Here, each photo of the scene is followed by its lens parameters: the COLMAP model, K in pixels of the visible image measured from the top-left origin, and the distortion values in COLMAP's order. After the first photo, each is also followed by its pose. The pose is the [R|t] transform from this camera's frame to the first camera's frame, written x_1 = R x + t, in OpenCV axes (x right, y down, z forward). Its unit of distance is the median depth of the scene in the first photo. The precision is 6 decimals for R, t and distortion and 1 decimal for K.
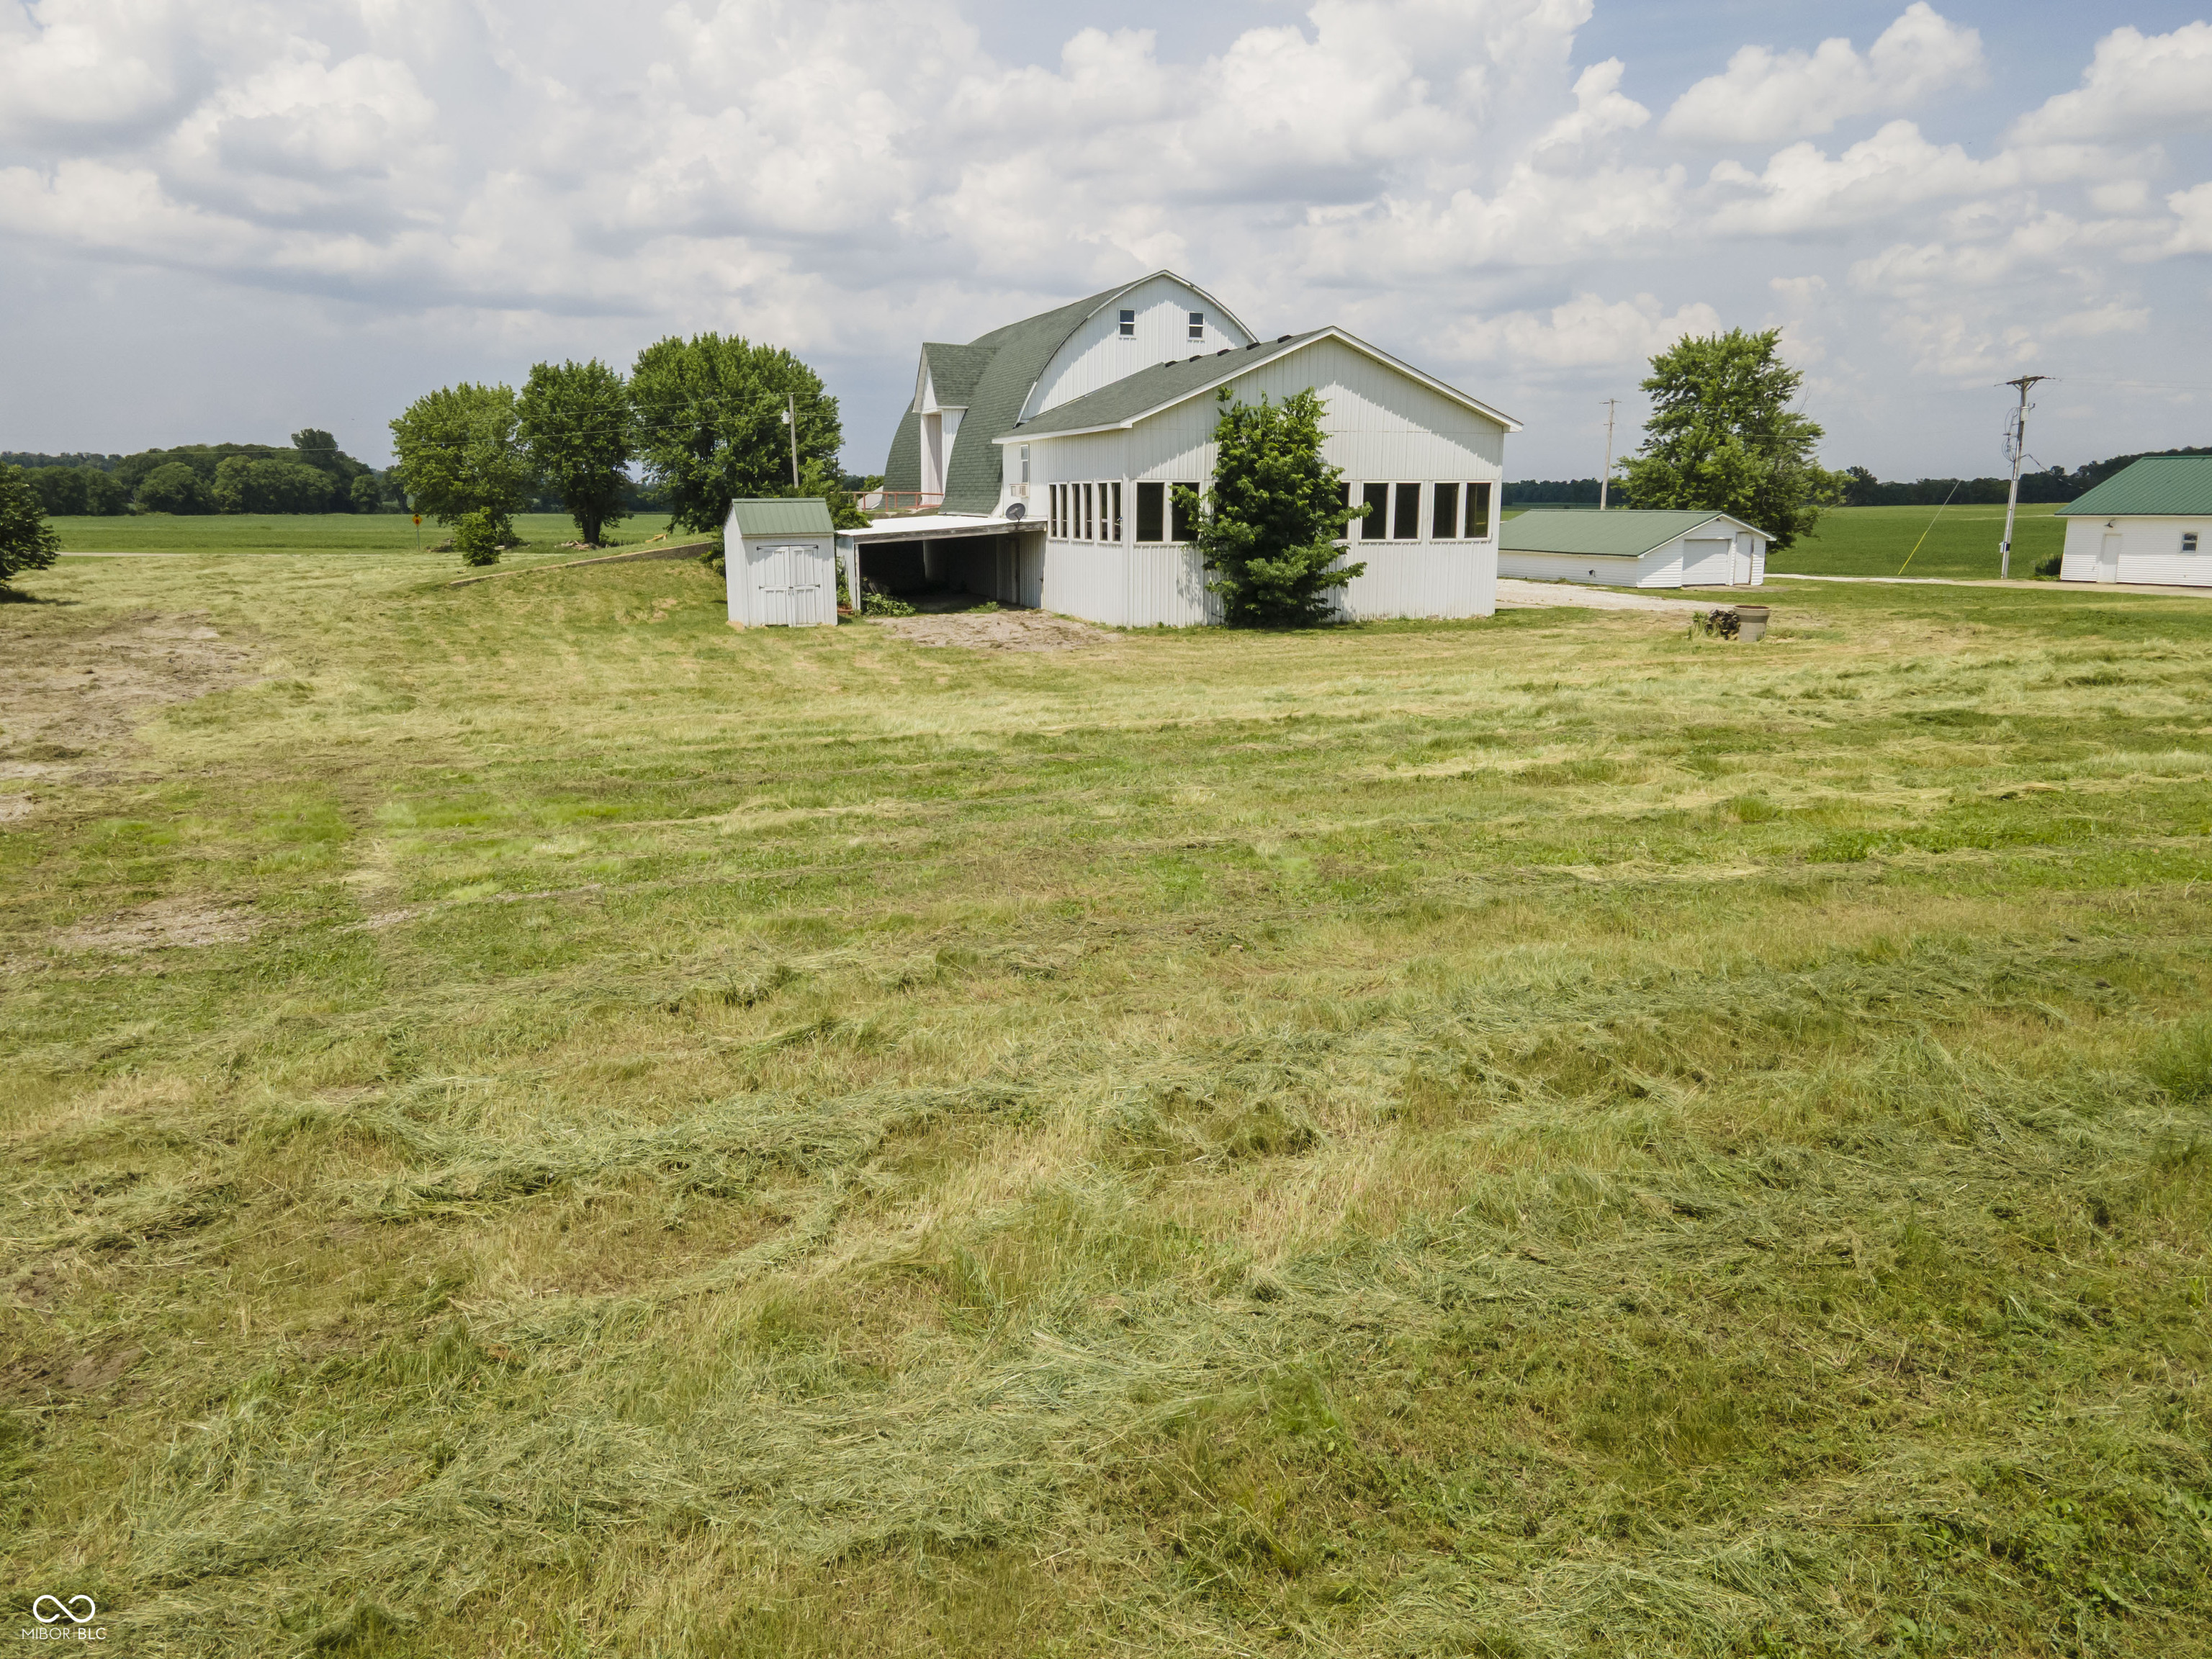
lens RADIAL K [[1526.5, 0, 1106.0], [0, 1526.5, 829.5], [0, 0, 1]] dist [0.047548, -0.000341]
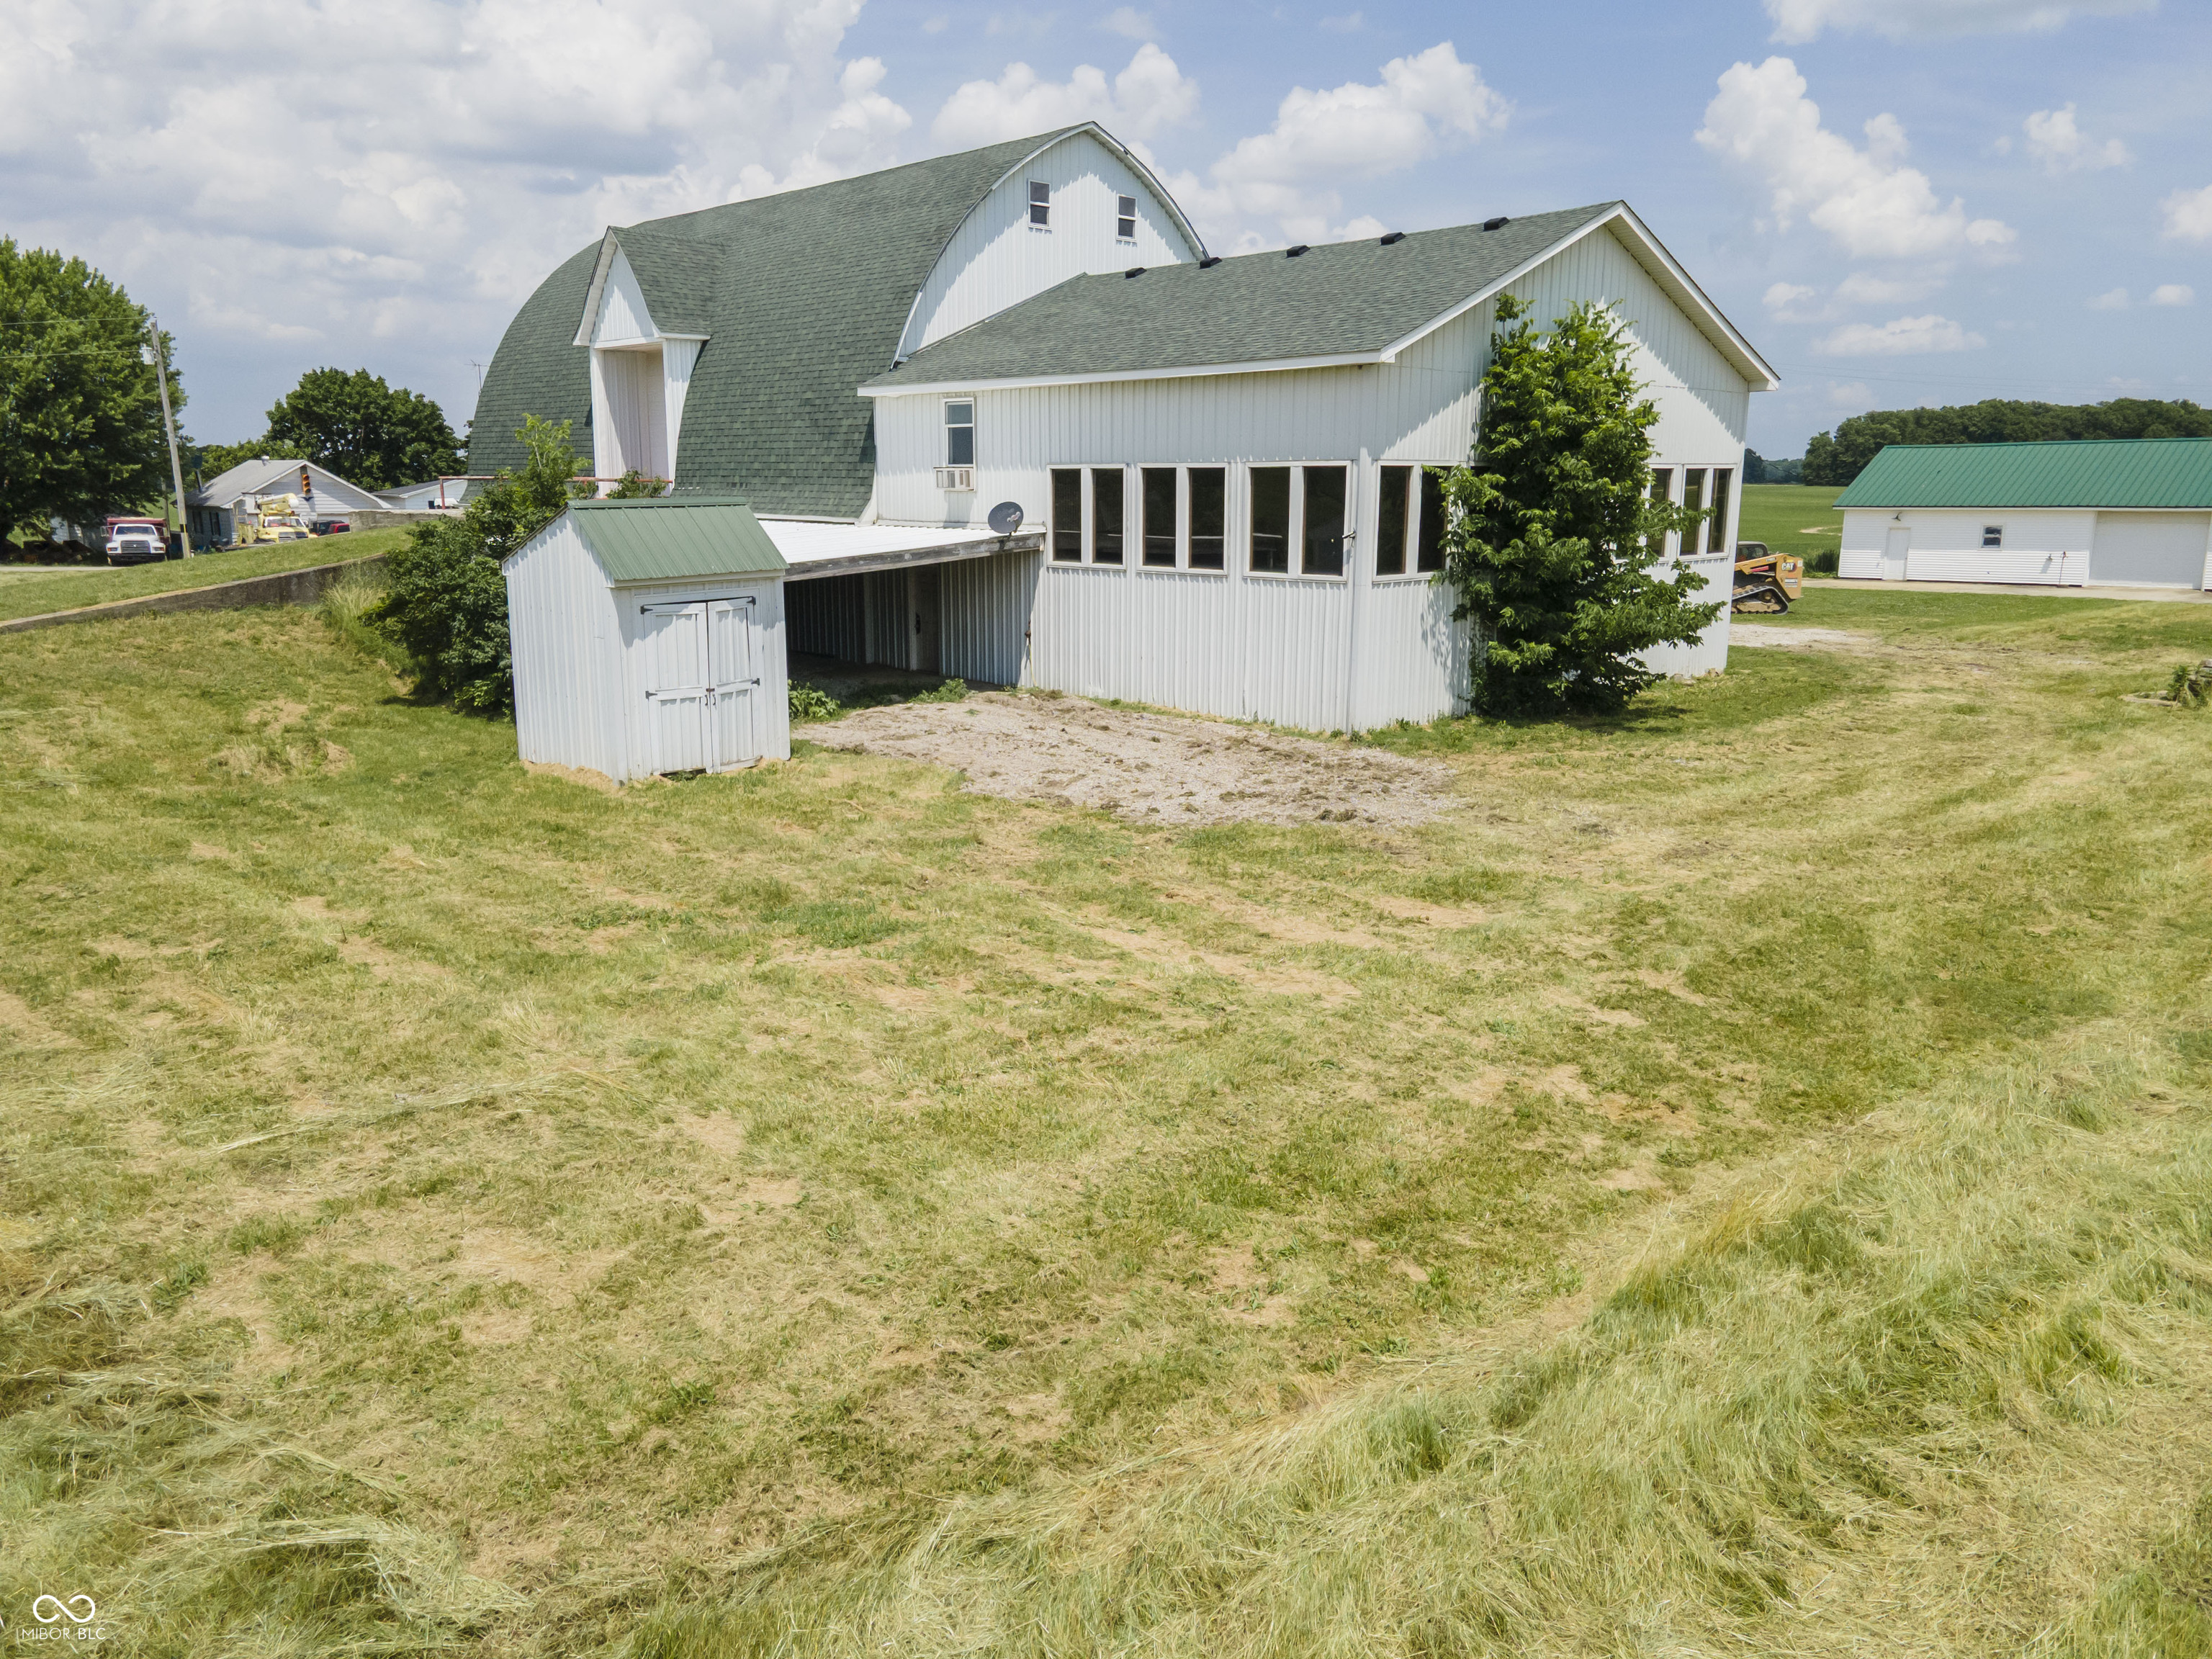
lens RADIAL K [[1526.5, 0, 1106.0], [0, 1526.5, 829.5], [0, 0, 1]] dist [0.047548, -0.000341]
pose [[0.912225, -0.089488, 0.399797, -0.241852], [0.084528, 0.995968, 0.030062, -0.101822], [-0.400875, 0.006371, 0.916111, 0.448050]]
